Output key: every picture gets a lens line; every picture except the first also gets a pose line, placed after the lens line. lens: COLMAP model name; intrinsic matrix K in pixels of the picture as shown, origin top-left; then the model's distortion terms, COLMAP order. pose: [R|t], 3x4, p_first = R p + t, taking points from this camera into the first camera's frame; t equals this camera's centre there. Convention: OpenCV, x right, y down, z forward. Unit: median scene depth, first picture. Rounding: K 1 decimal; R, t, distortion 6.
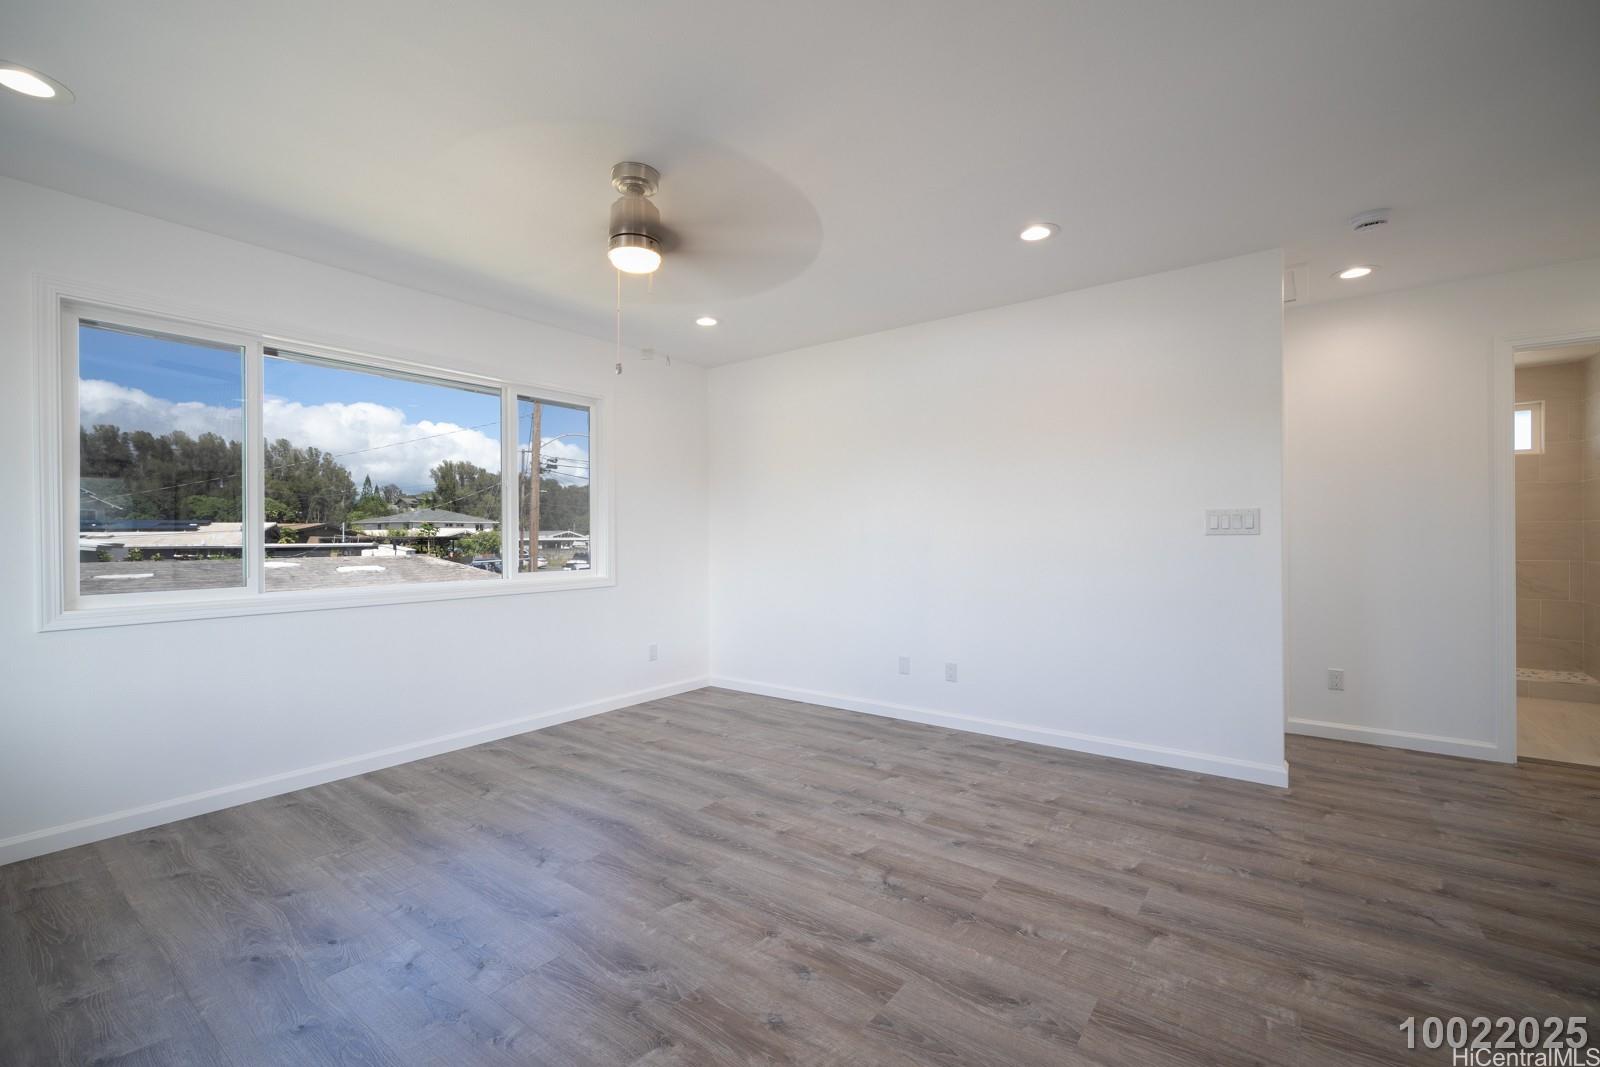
lens RADIAL K [[669.6, 0, 806.2], [0, 669.6, 530.1], [0, 0, 1]] dist [-0.001423, 0.000614]
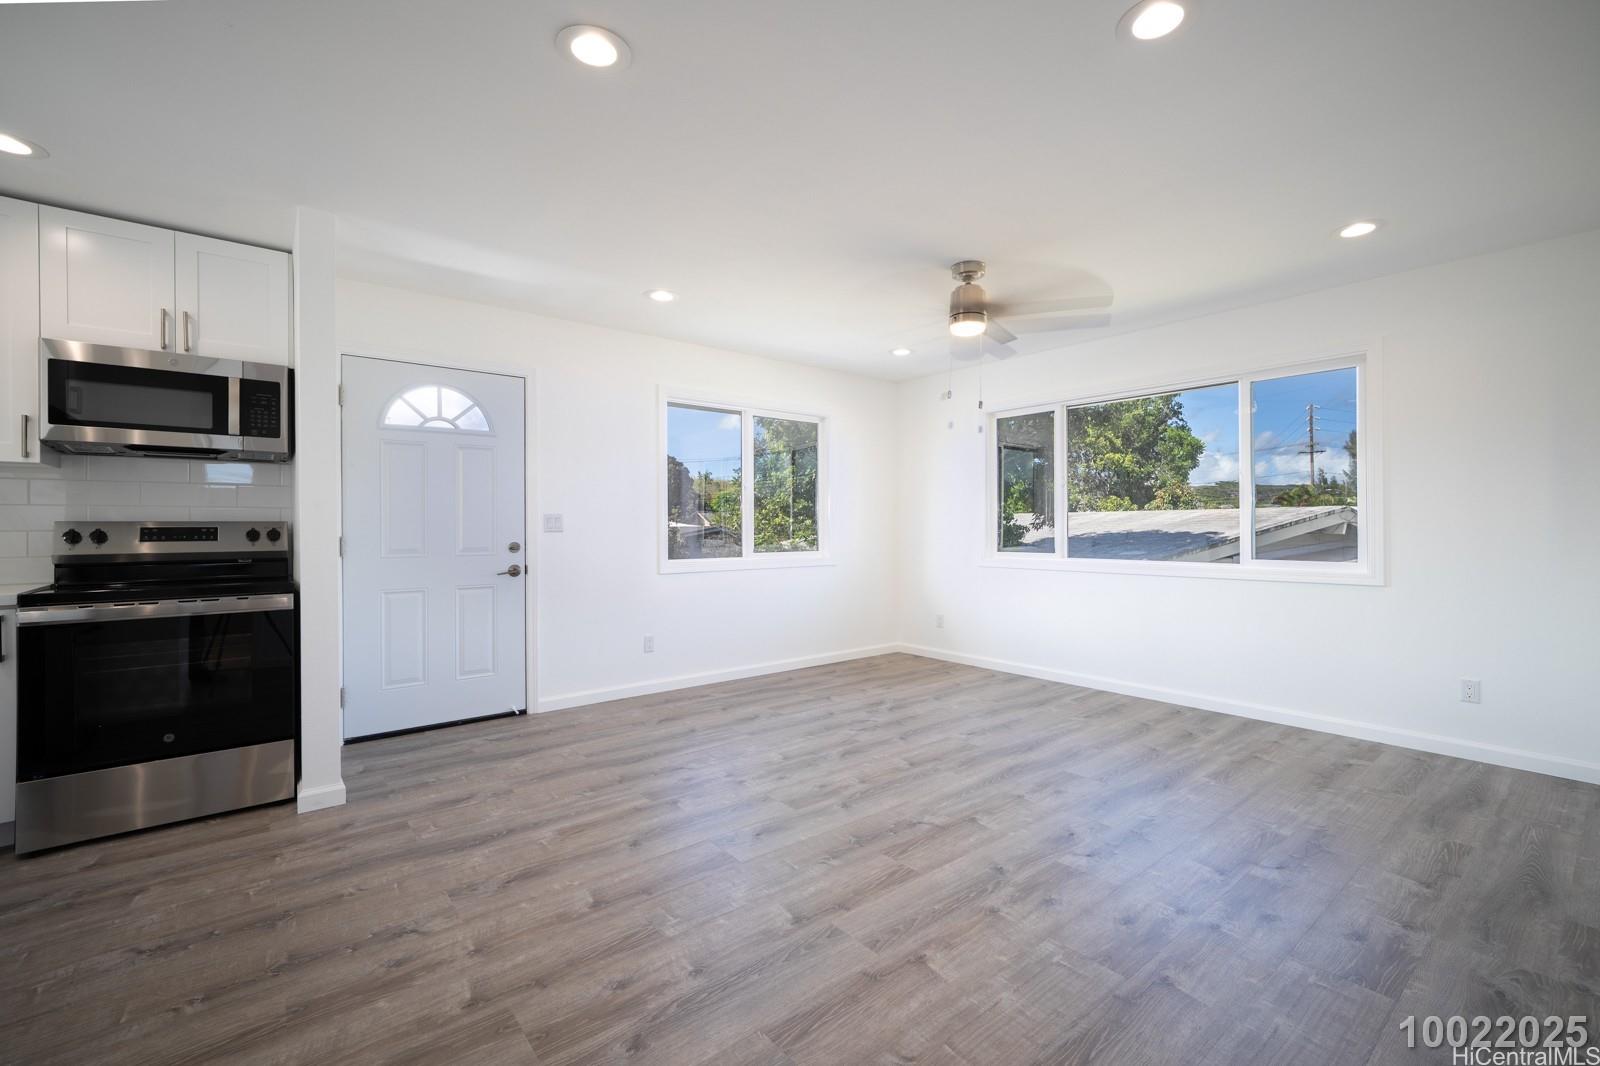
lens RADIAL K [[669.6, 0, 804.5], [0, 669.6, 529.5], [0, 0, 1]] dist [-0.001423, 0.000614]
pose [[-0.227970, 0.010390, -0.973613, 1.172313], [0.011927, 0.999898, 0.007878, 0.006771], [0.973595, -0.009817, -0.228071, 0.977368]]
